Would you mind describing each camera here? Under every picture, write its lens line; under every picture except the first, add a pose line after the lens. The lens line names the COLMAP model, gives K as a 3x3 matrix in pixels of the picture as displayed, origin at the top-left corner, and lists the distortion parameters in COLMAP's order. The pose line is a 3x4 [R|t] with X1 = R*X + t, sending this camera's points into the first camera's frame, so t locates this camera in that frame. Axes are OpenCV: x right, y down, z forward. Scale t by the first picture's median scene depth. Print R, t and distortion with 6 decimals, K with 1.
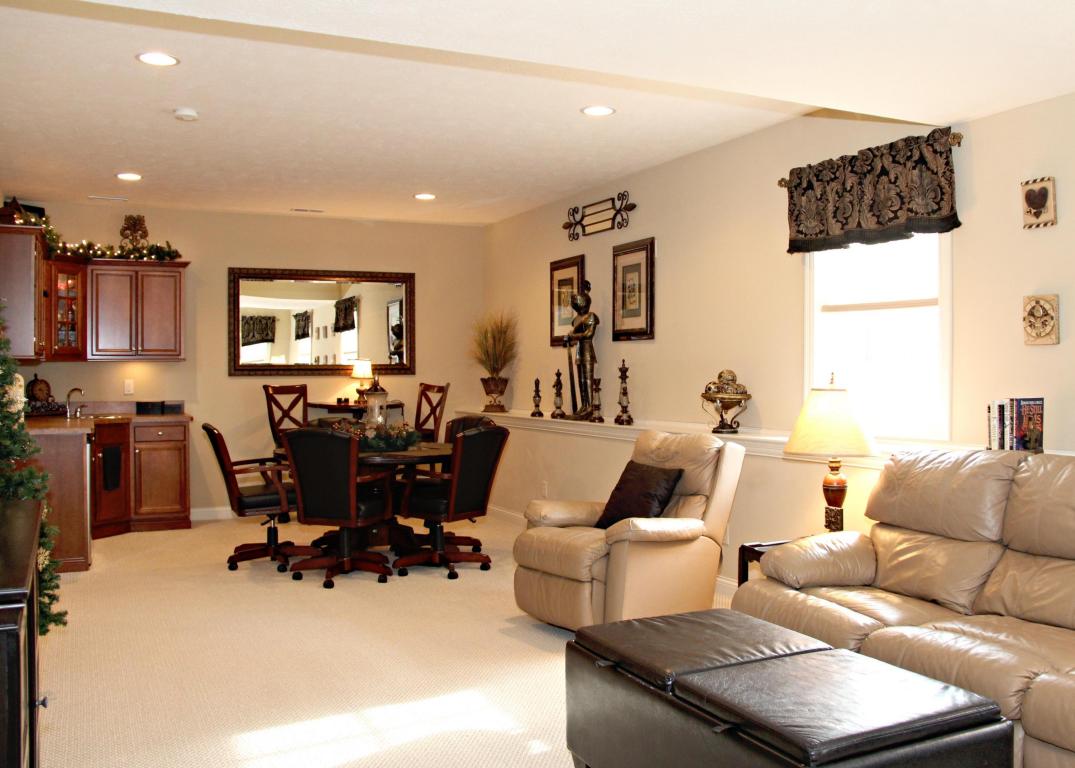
lens RADIAL K [[998.6, 0, 537.5], [0, 998.6, 384.0], [0, 0, 1]] dist [-0.099885, 0.009491]
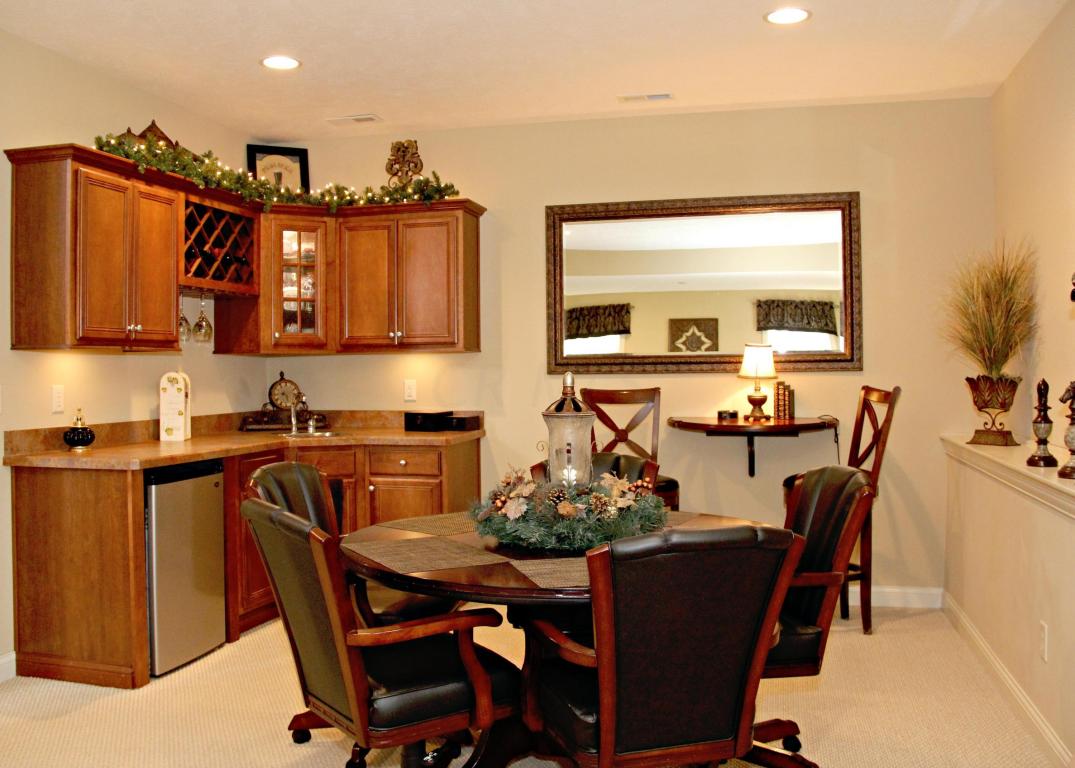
lens RADIAL K [[937.3, 0, 554.5], [0, 937.3, 382.8], [0, 0, 1]] dist [-0.145588, 0.008751]
pose [[0.777145, 0.004181, -0.629307, 0.078535], [-0.001738, 0.999988, 0.004498, -0.005247], [0.629319, -0.002402, 0.777144, 0.541914]]
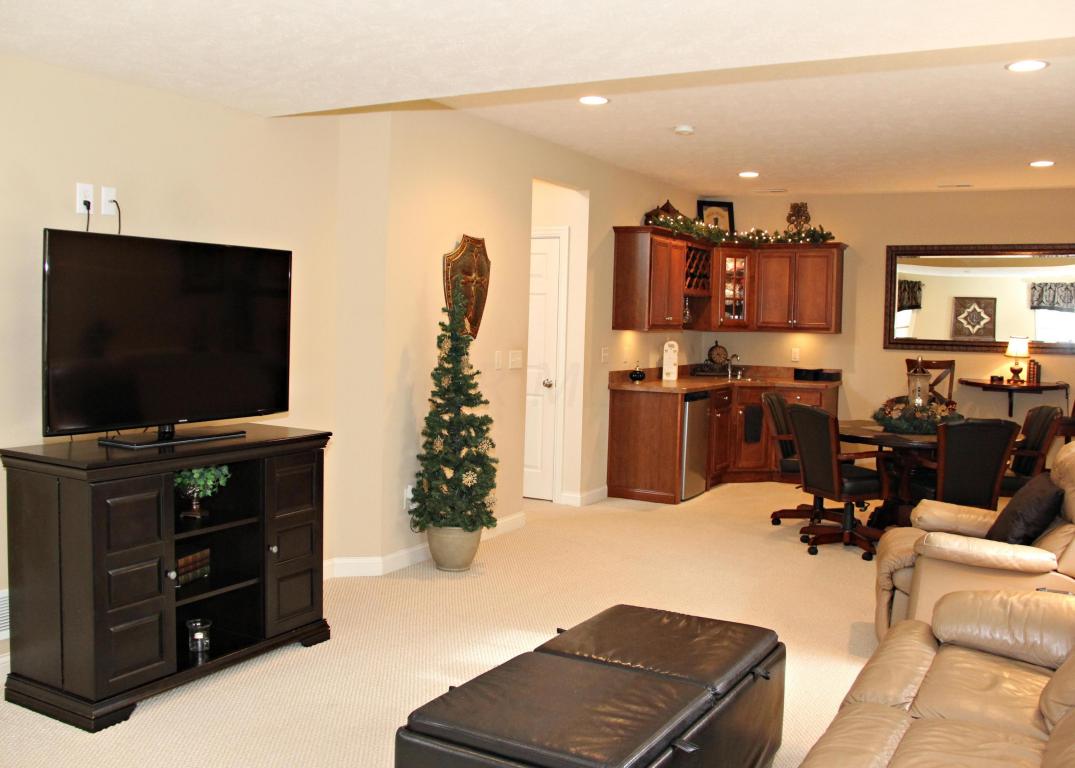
lens RADIAL K [[975.3, 0, 561.9], [0, 975.3, 370.4], [0, 0, 1]] dist [-0.119254, 0.018423]
pose [[0.590698, 0.057700, -0.804827, 0.321074], [-0.033053, 0.998333, 0.047314, -0.022744], [0.806216, -0.001346, 0.591620, 0.119449]]
